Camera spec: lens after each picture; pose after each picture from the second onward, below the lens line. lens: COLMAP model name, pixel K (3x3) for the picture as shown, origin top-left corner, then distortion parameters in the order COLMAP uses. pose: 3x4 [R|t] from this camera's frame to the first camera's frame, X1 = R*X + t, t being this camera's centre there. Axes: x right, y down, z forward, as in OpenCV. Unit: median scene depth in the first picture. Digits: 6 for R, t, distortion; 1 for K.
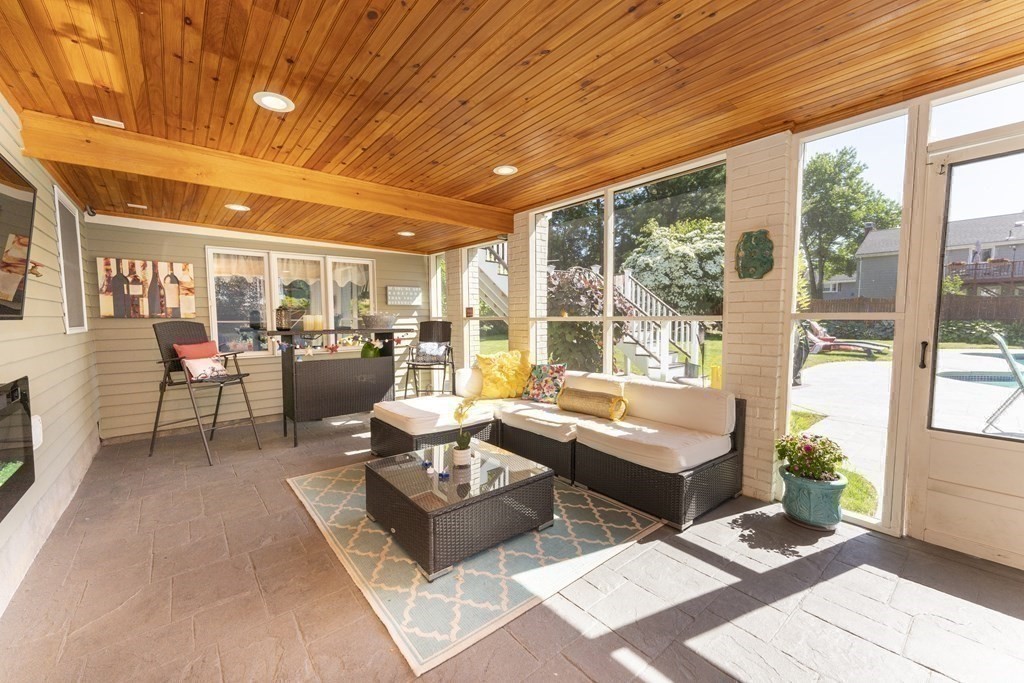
lens RADIAL K [[404.3, 0, 509.5], [0, 404.3, 350.1], [0, 0, 1]] dist [0.002150, -0.000291]
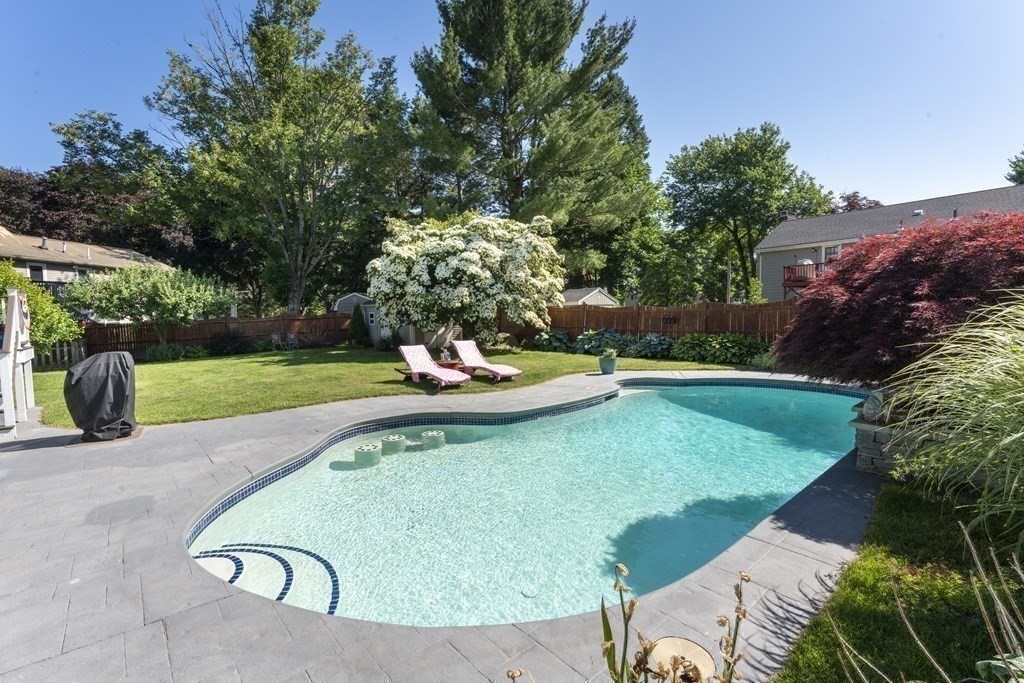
lens RADIAL K [[471.0, 0, 504.5], [0, 471.0, 343.6], [0, 0, 1]] dist [-0.001638, -0.000754]
pose [[0.999926, -0.010992, -0.005182, 0.621253], [0.010826, 0.999458, -0.031092, -0.025655], [0.005521, 0.031034, 0.999503, 0.049173]]
